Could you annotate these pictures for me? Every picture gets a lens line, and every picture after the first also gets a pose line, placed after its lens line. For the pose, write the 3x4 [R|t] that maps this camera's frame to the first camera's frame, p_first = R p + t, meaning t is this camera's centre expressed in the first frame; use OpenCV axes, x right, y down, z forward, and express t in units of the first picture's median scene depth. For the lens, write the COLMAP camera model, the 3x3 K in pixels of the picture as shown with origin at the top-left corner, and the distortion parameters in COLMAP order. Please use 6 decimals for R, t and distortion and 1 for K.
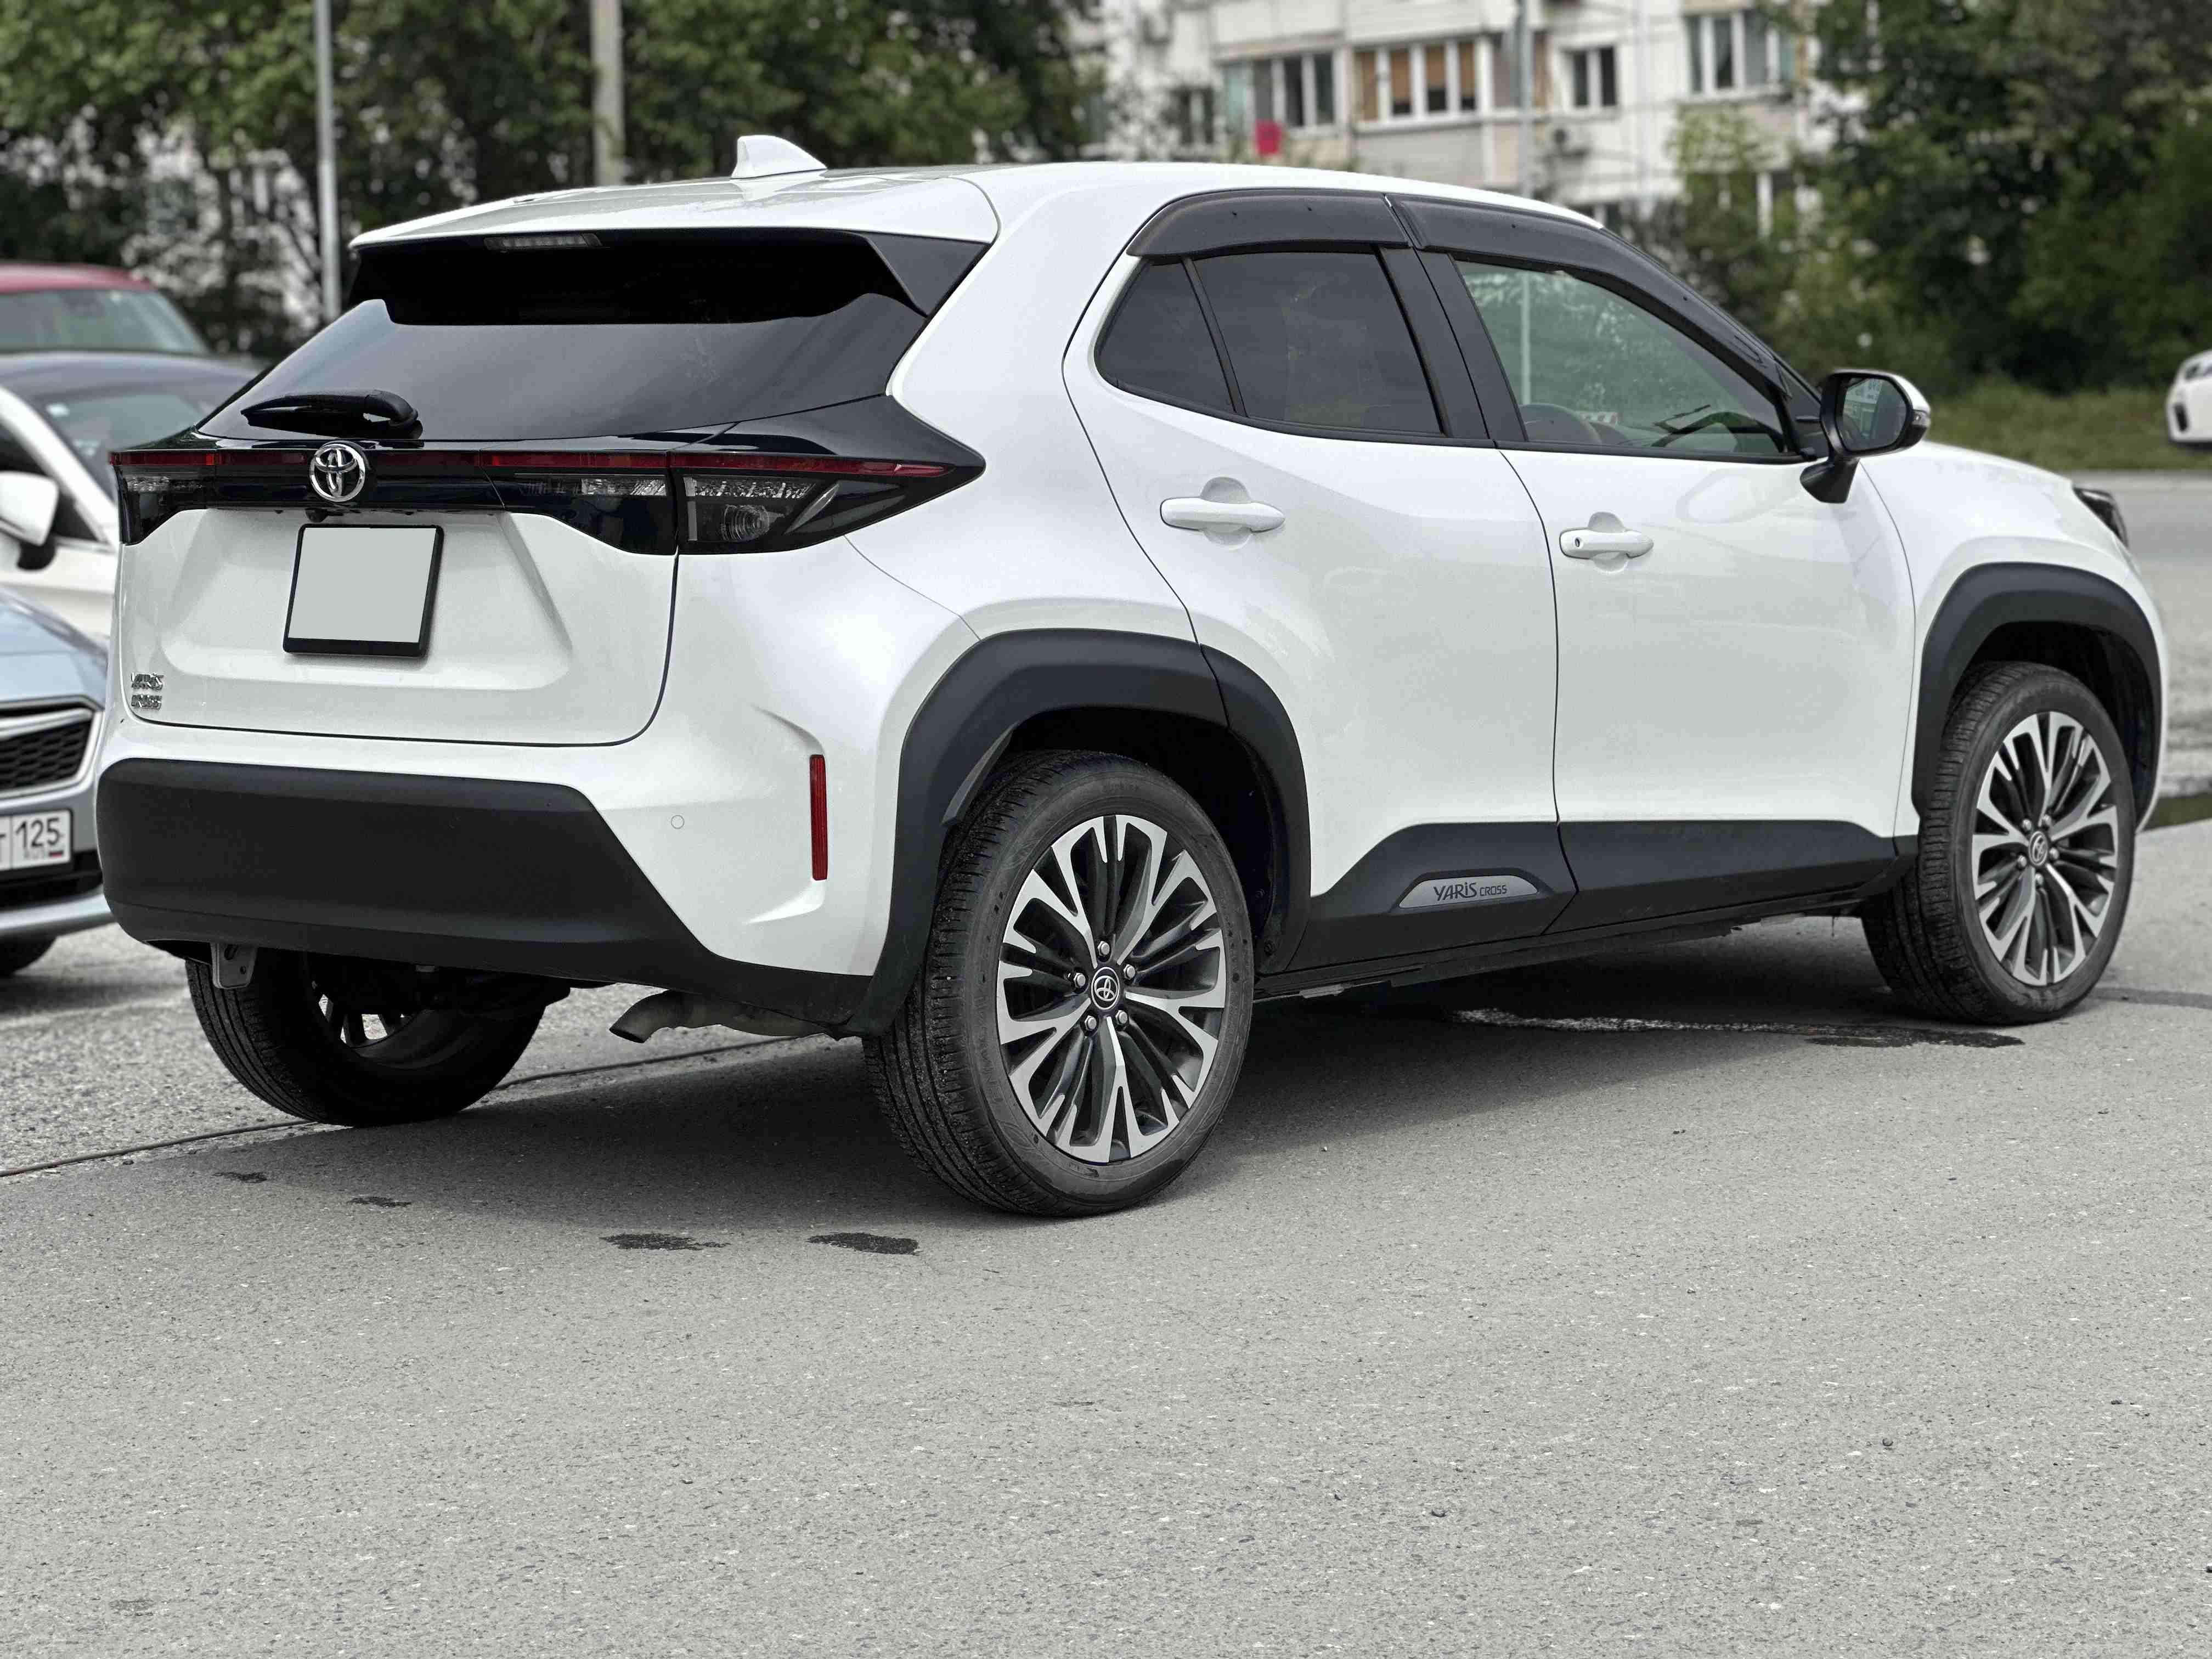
lens RADIAL K [[4858.1, 0, 1106.0], [0, 4858.1, 829.5], [0, 0, 1]] dist [-0.498705, 13.526785]
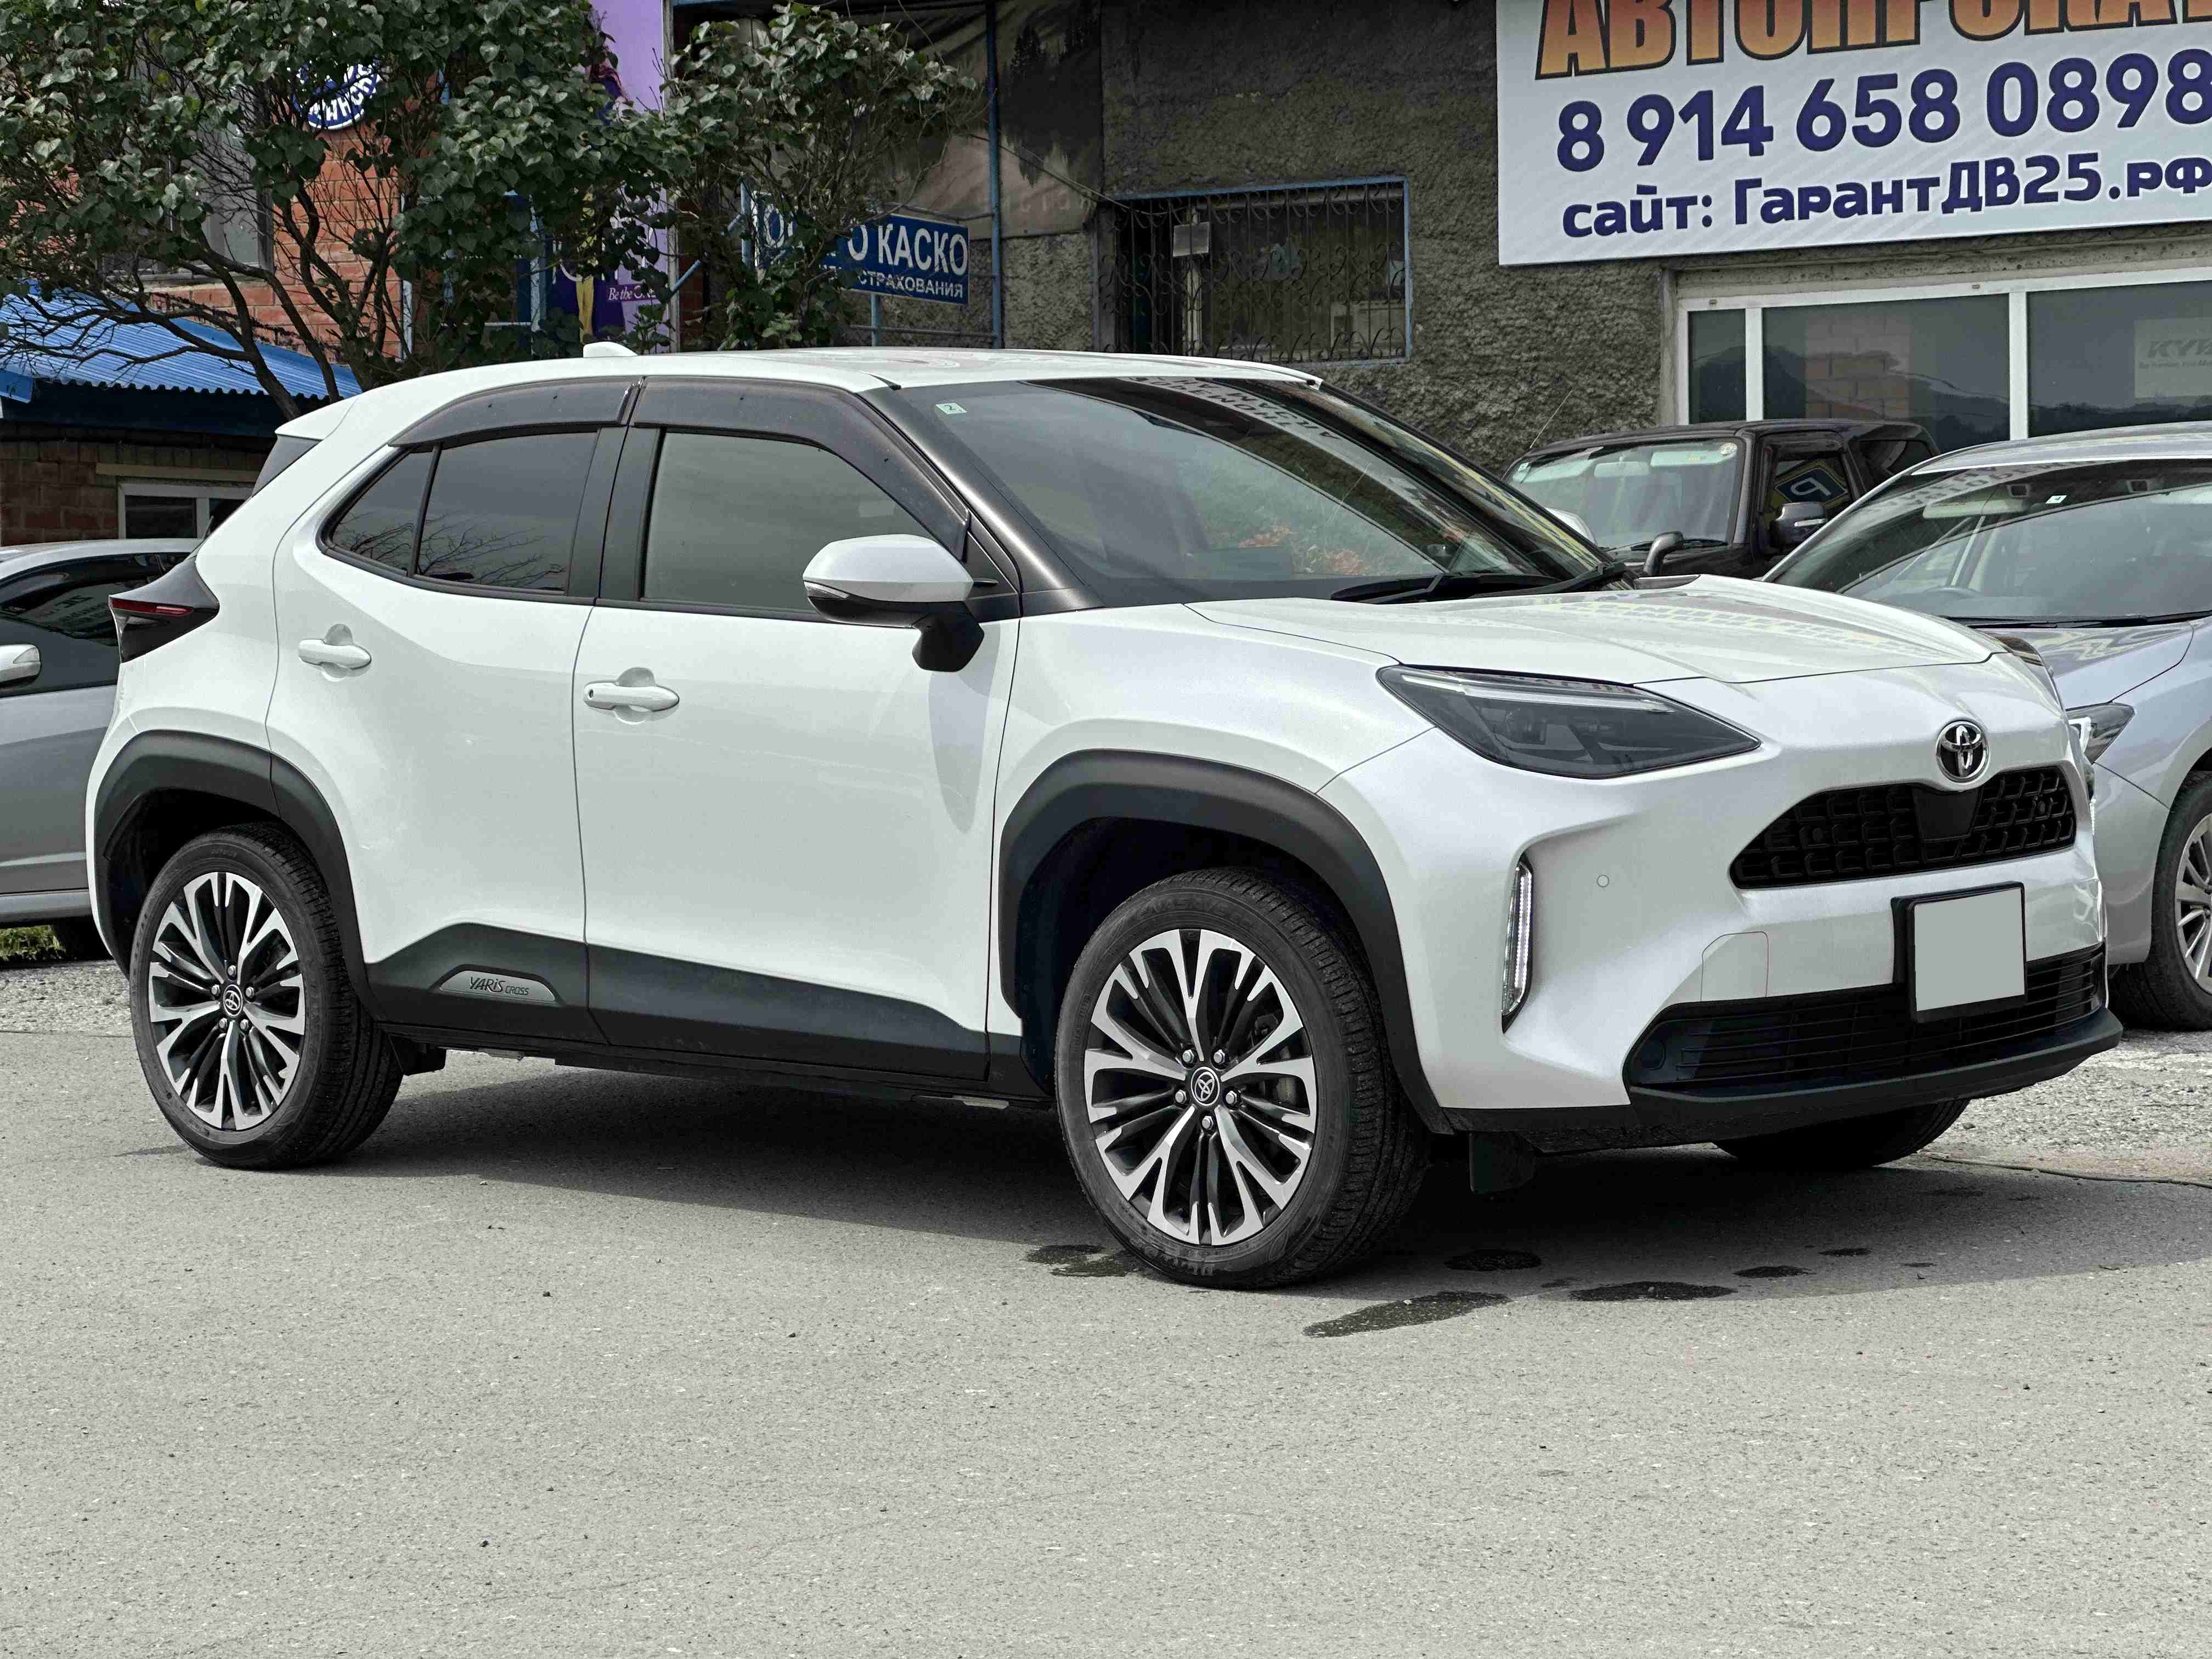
lens RADIAL K [[4843.8, 0, 1106.0], [0, 4843.8, 829.5], [0, 0, 1]] dist [0.355061, -2.082372]
pose [[-0.045607, 0.089129, -0.994975, 1.206490], [-0.056569, 0.994183, 0.091651, -0.137812], [0.997356, 0.060465, -0.040300, 1.169714]]
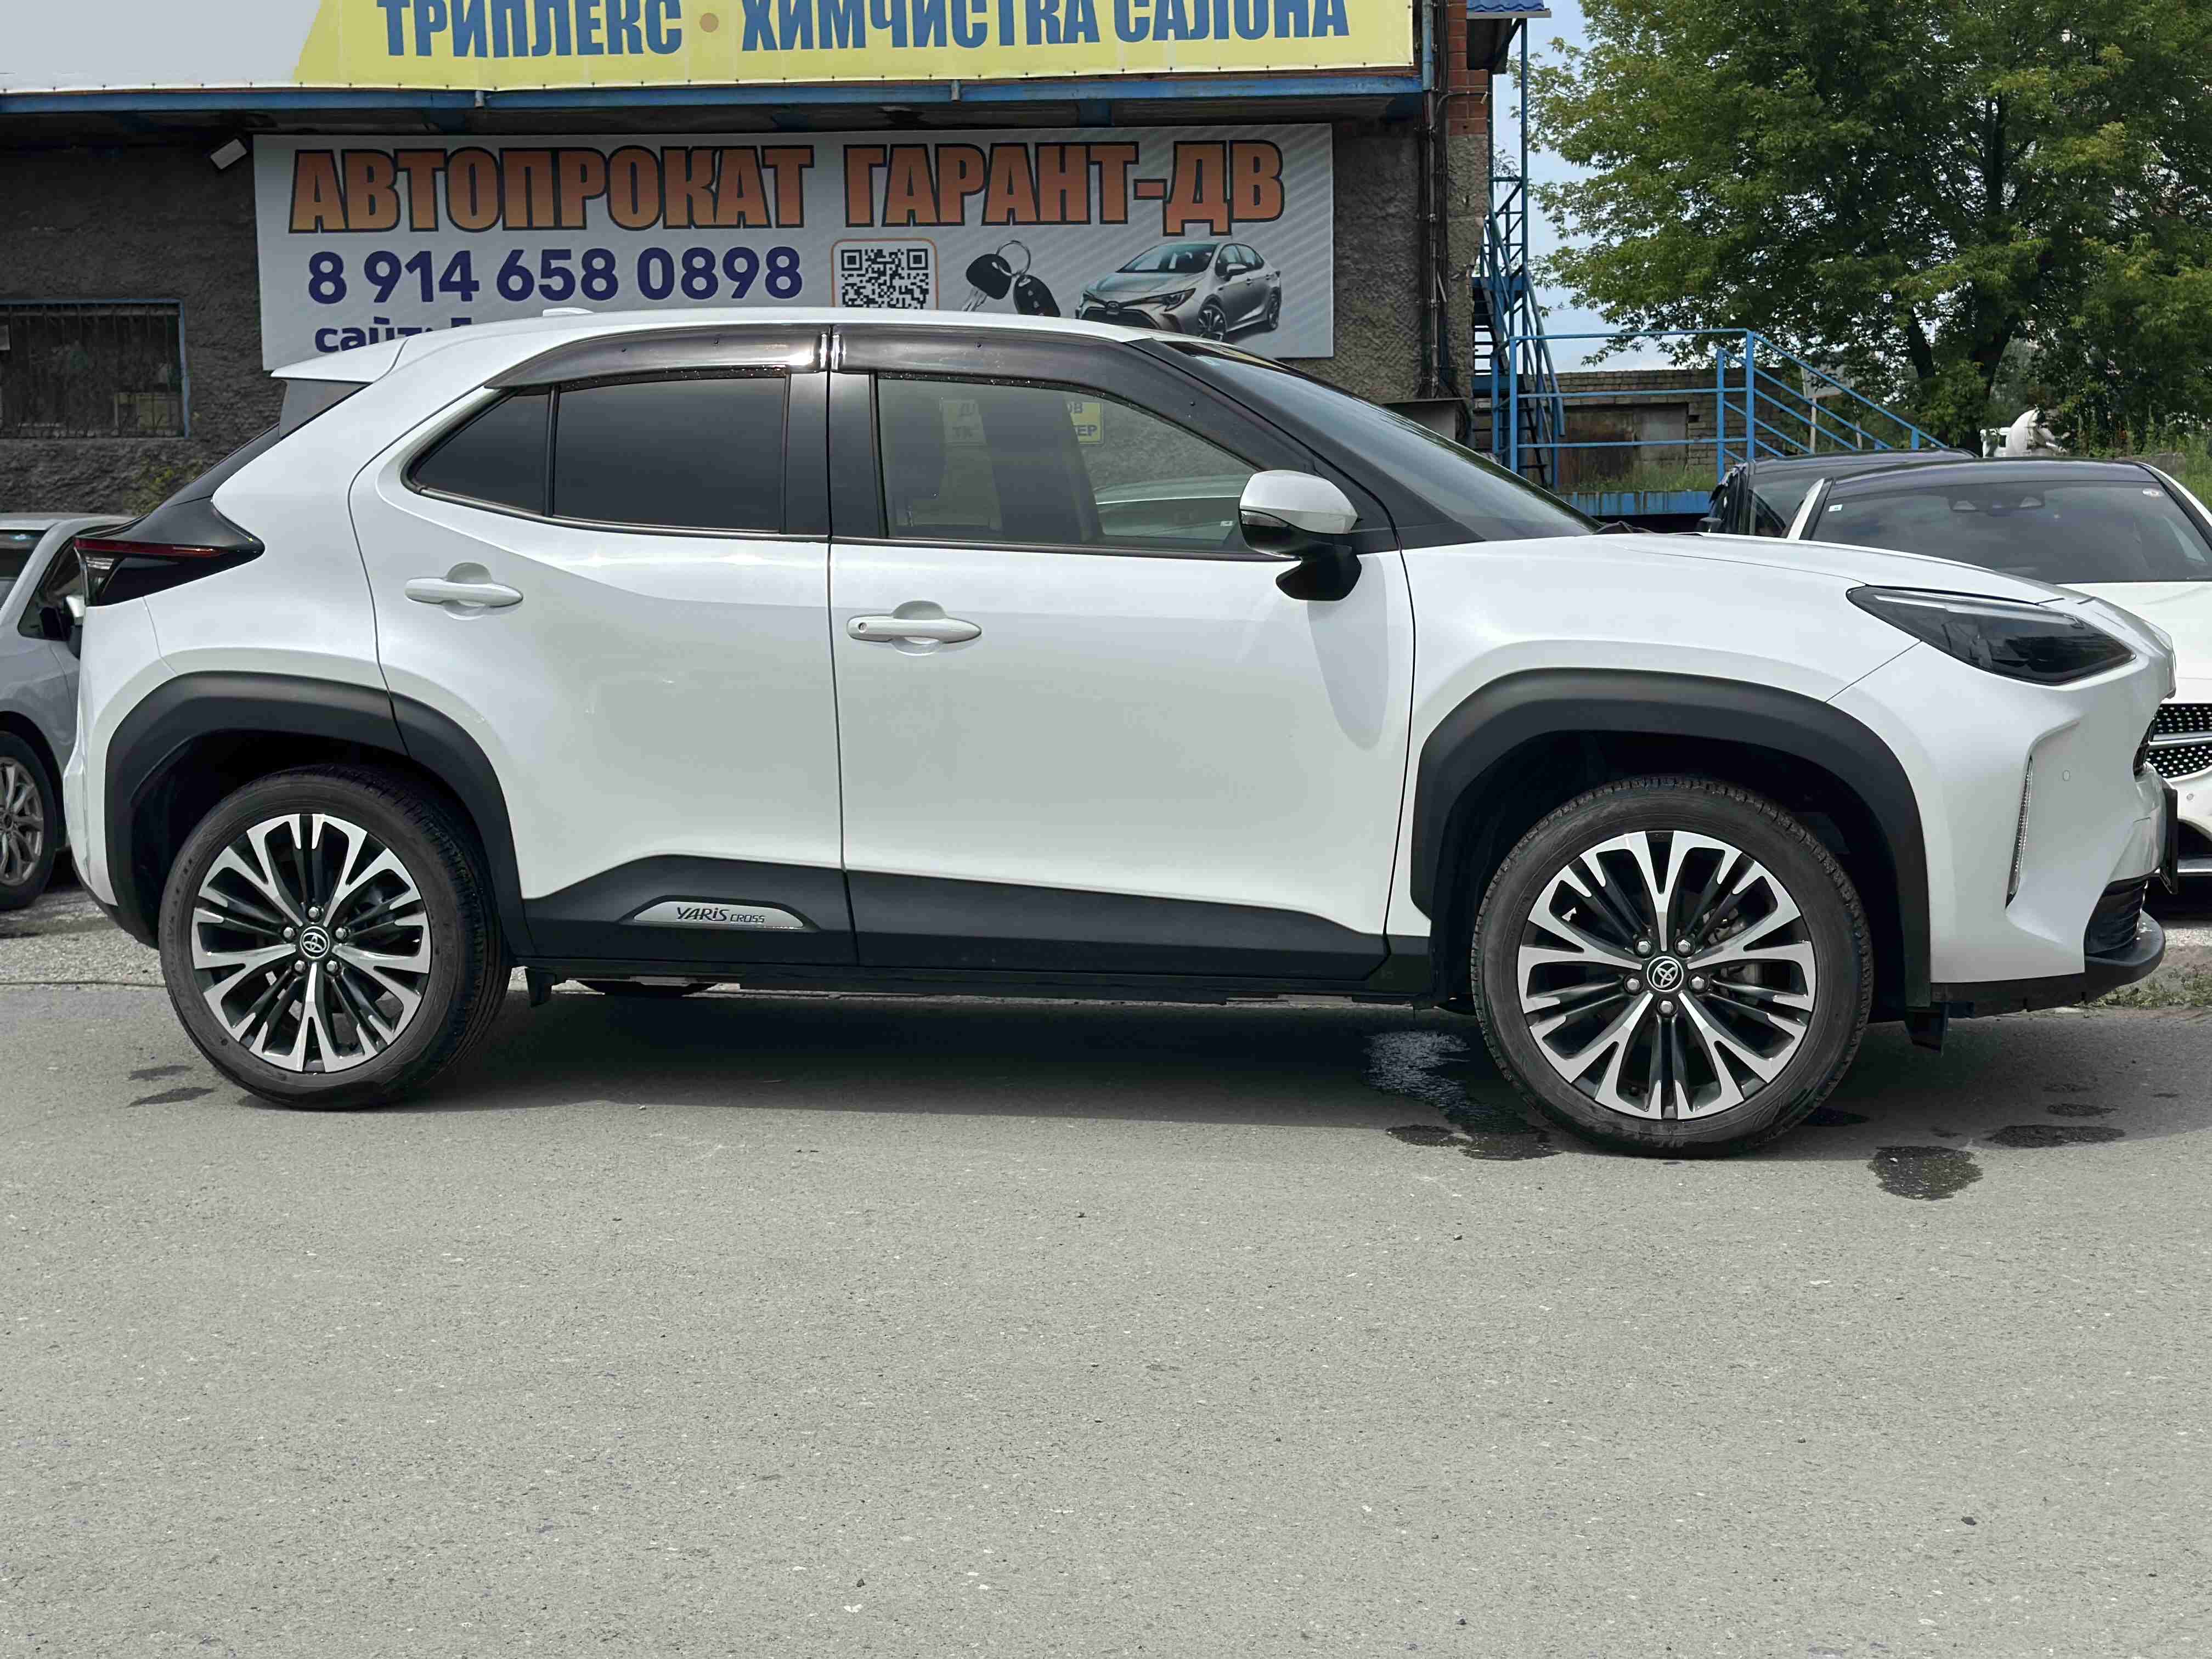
lens RADIAL K [[3049.8, 0, 1106.0], [0, 3049.8, 829.5], [0, 0, 1]] dist [0.220395, -0.601586]
pose [[0.452198, 0.092230, -0.887136, 0.771329], [-0.073370, 0.995115, 0.066058, -0.063979], [0.888895, 0.035218, 0.456756, 0.726952]]
